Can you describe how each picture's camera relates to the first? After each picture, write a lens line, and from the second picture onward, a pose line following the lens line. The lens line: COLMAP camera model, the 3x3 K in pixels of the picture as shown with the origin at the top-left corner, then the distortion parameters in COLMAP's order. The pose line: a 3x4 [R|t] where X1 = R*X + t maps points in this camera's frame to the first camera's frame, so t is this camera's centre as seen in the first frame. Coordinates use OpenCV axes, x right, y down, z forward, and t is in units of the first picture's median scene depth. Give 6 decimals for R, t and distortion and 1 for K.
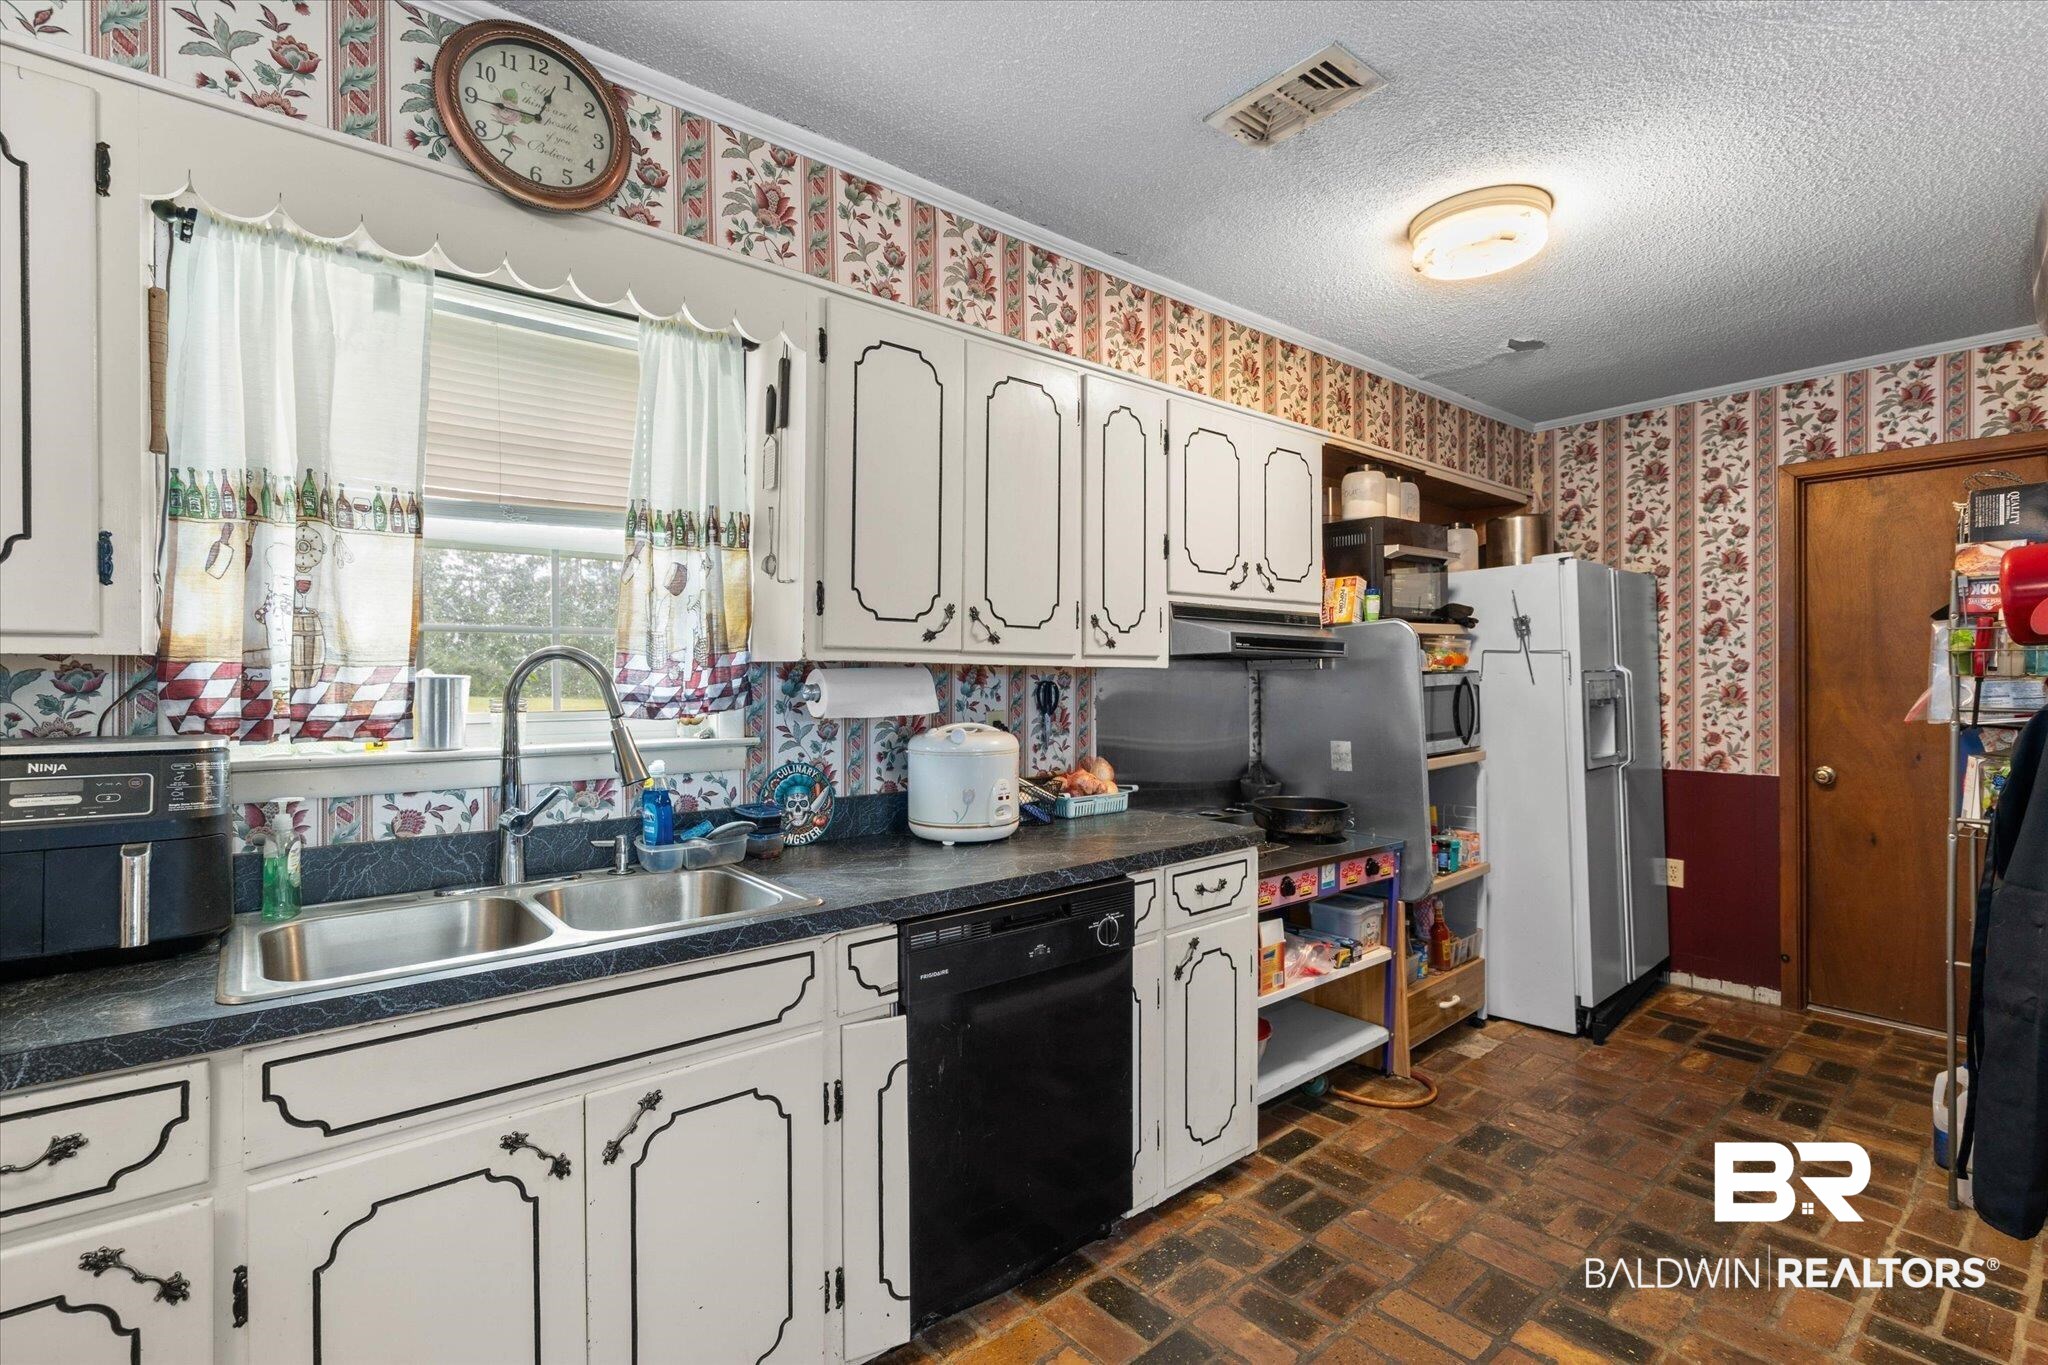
lens RADIAL K [[977.6, 0, 1024.0], [0, 977.6, 682.5], [0, 0, 1]] dist [-0.001654, 0.000032]
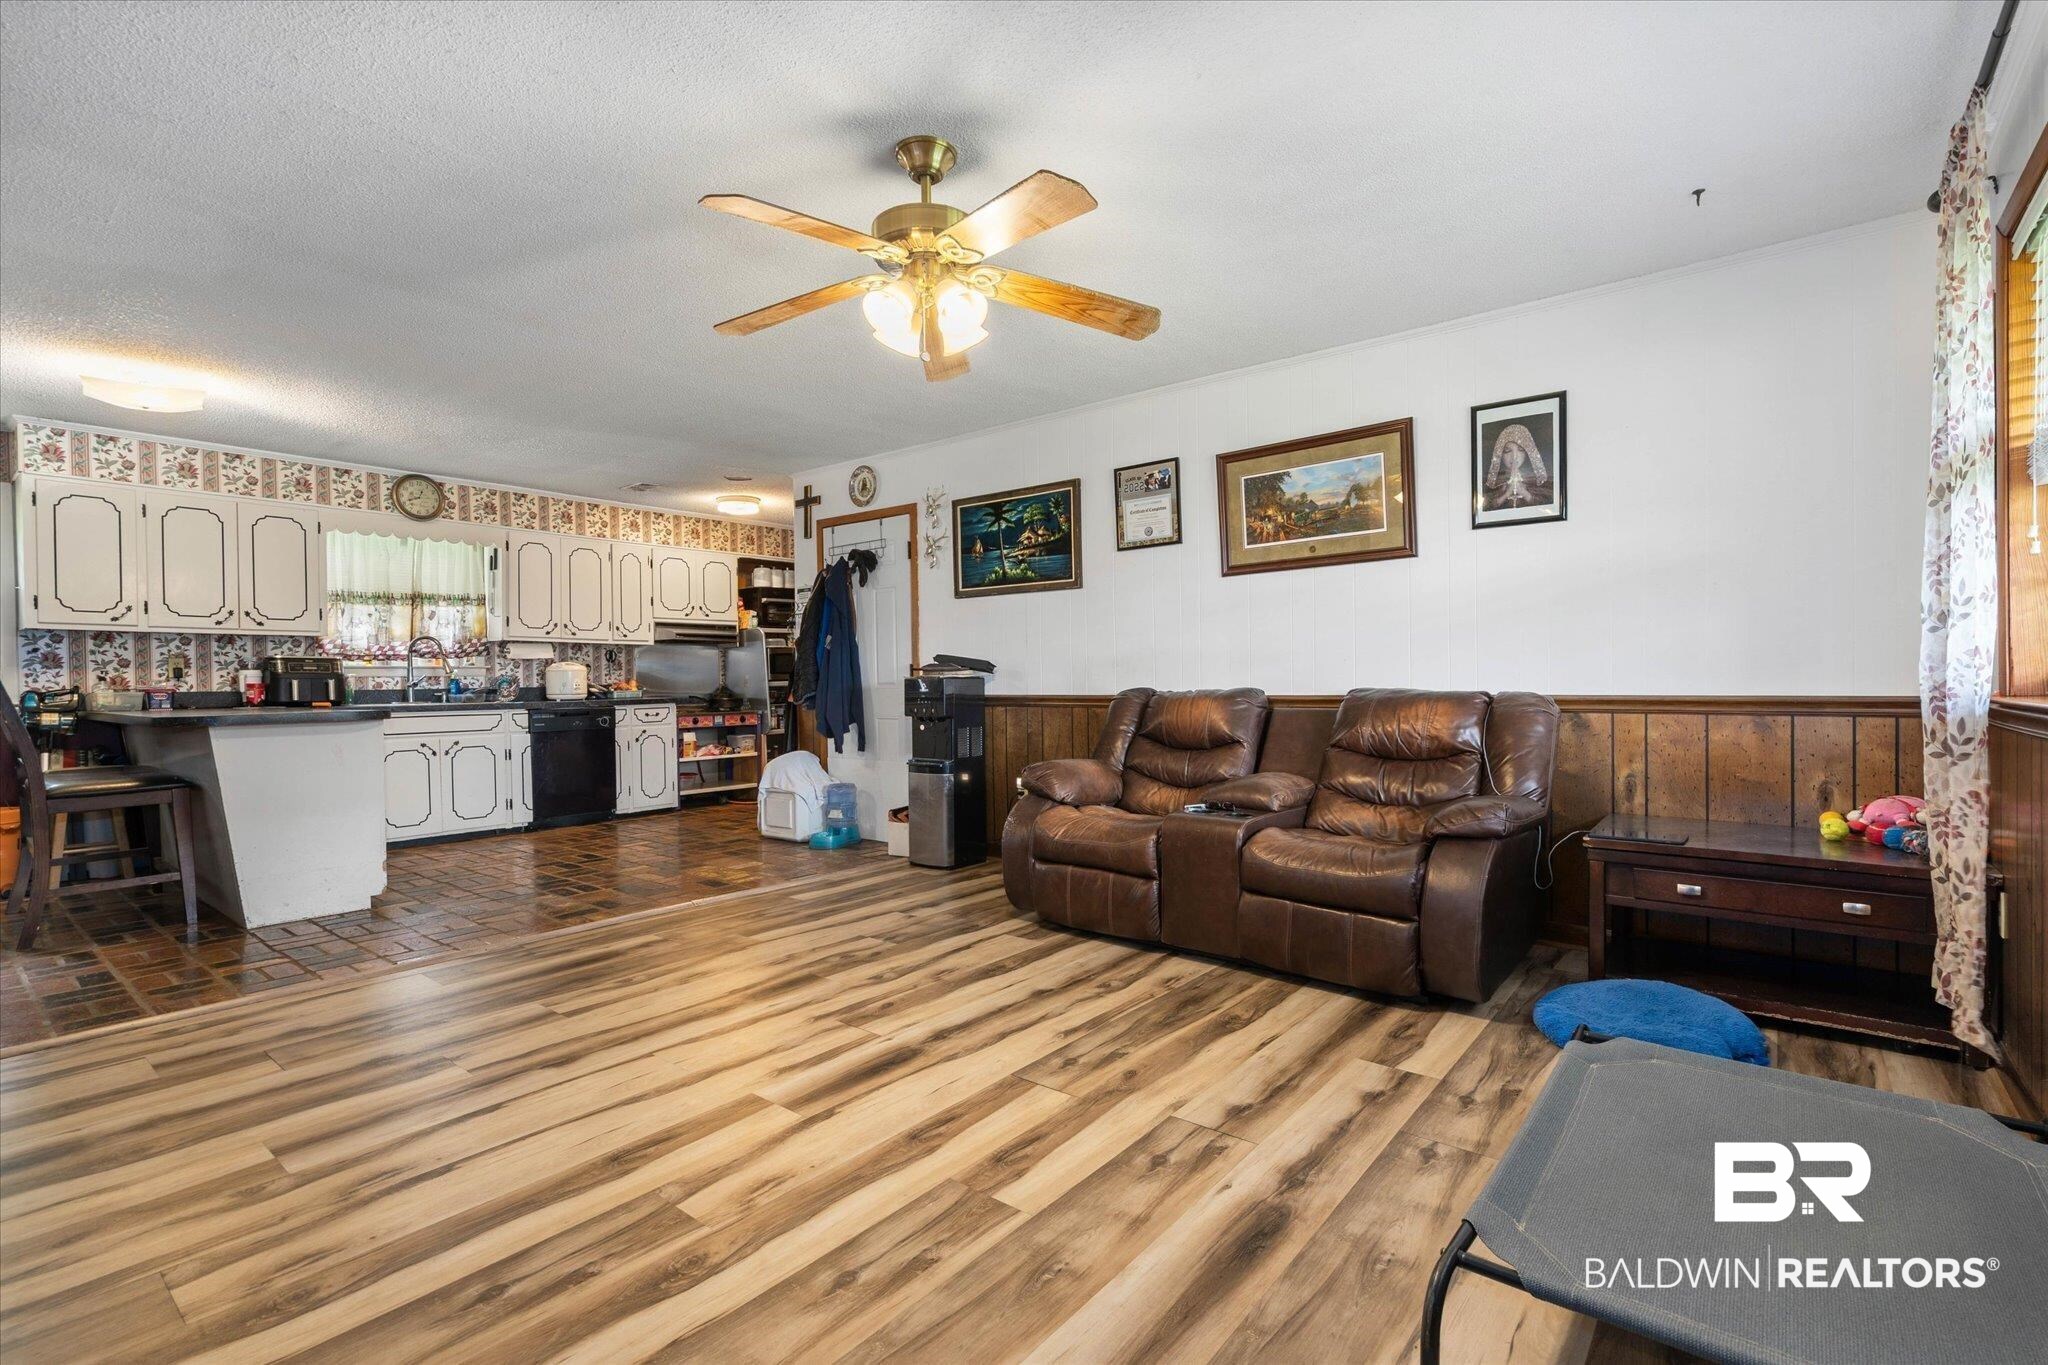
lens RADIAL K [[947.7, 0, 1021.5], [0, 947.7, 693.4], [0, 0, 1]] dist [-0.001409, -0.000022]
pose [[0.980678, -0.012331, 0.195242, 0.792037], [0.010299, 0.999882, 0.011416, 0.127106], [-0.195360, -0.009185, 0.980689, -2.272406]]
